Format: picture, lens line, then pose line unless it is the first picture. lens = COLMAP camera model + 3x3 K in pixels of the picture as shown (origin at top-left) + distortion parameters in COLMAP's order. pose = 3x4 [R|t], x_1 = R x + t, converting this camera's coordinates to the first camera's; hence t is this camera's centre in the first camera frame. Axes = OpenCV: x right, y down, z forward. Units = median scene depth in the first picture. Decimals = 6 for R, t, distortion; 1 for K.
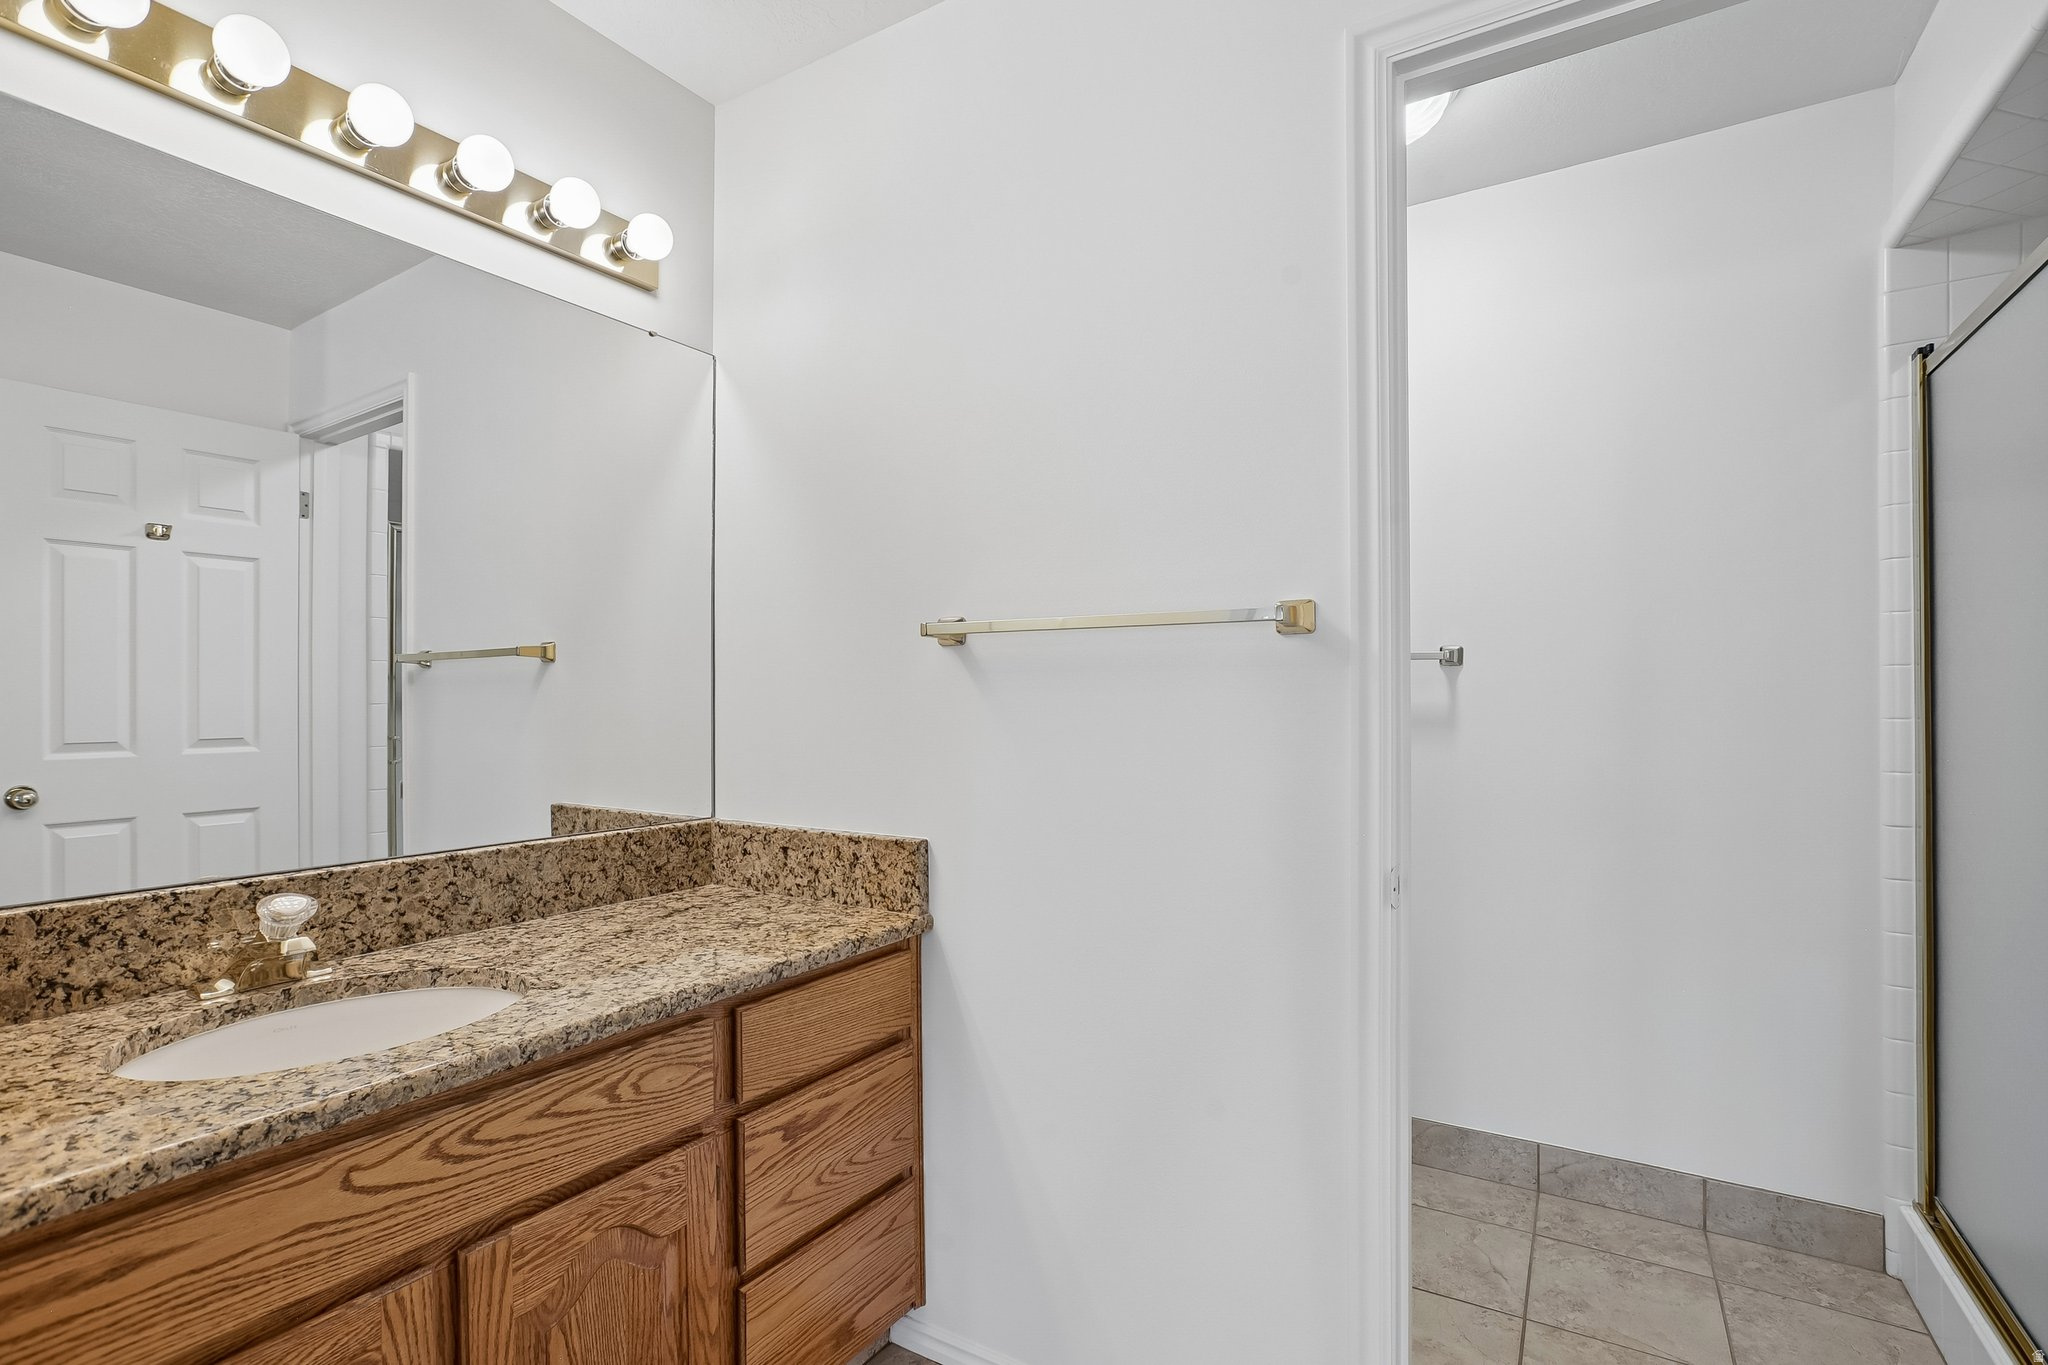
lens RADIAL K [[957.7, 0, 1028.1], [0, 957.7, 691.4], [0, 0, 1]] dist [-0.002668, -0.000145]
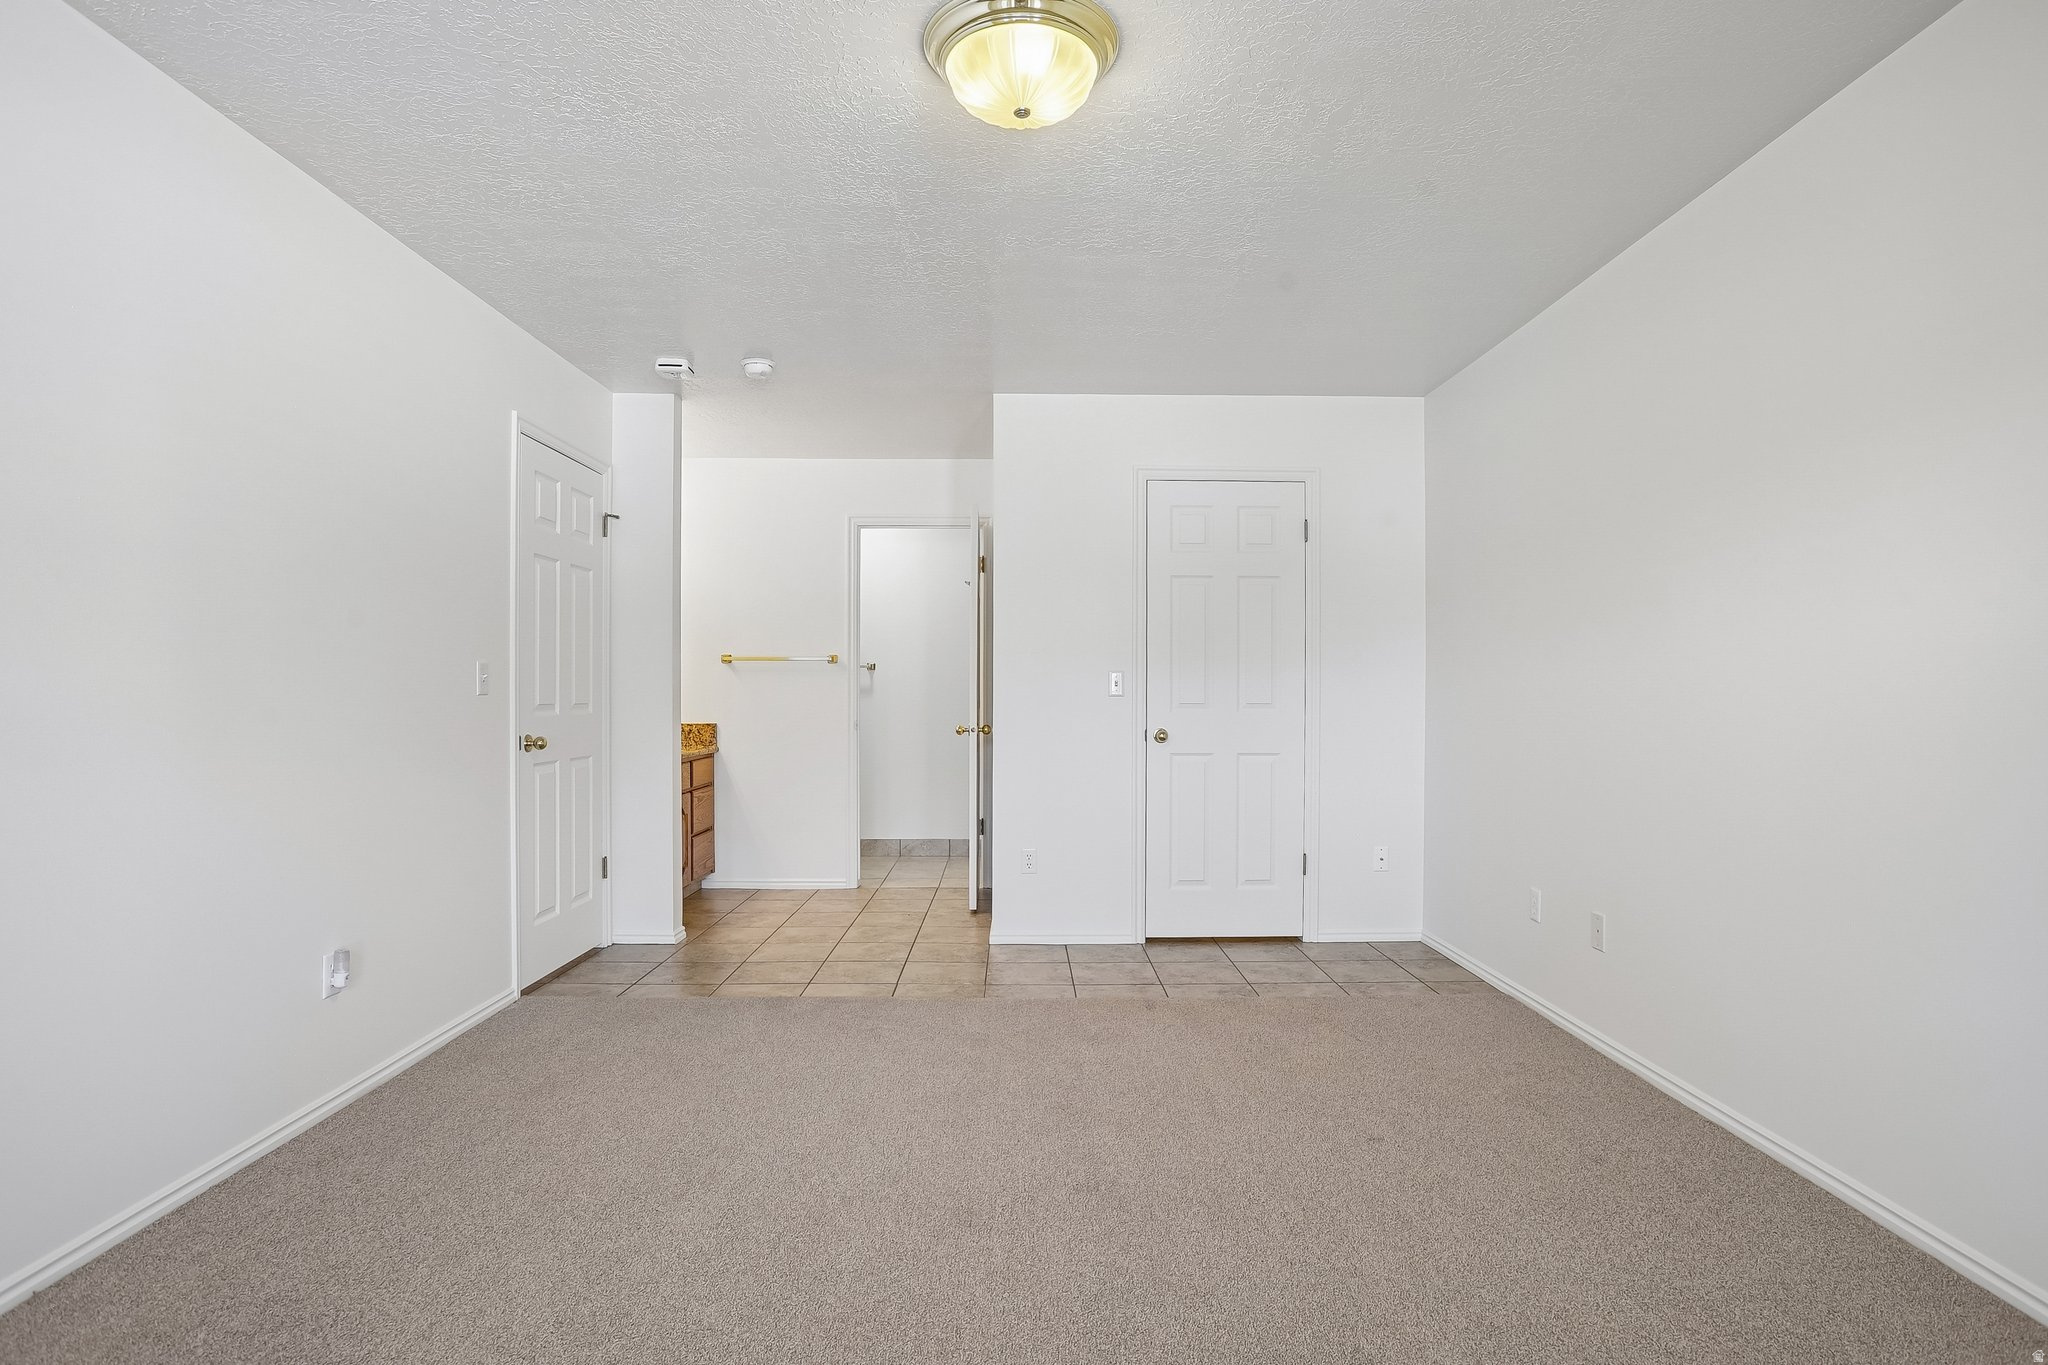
lens RADIAL K [[1016.9, 0, 1027.7], [0, 1016.9, 683.5], [0, 0, 1]] dist [0.000121, 0.000074]
pose [[0.854112, 0.005175, 0.520063, -0.980835], [-0.008688, 0.999953, 0.004320, -0.001050], [-0.520016, -0.008208, 0.854117, -2.423402]]
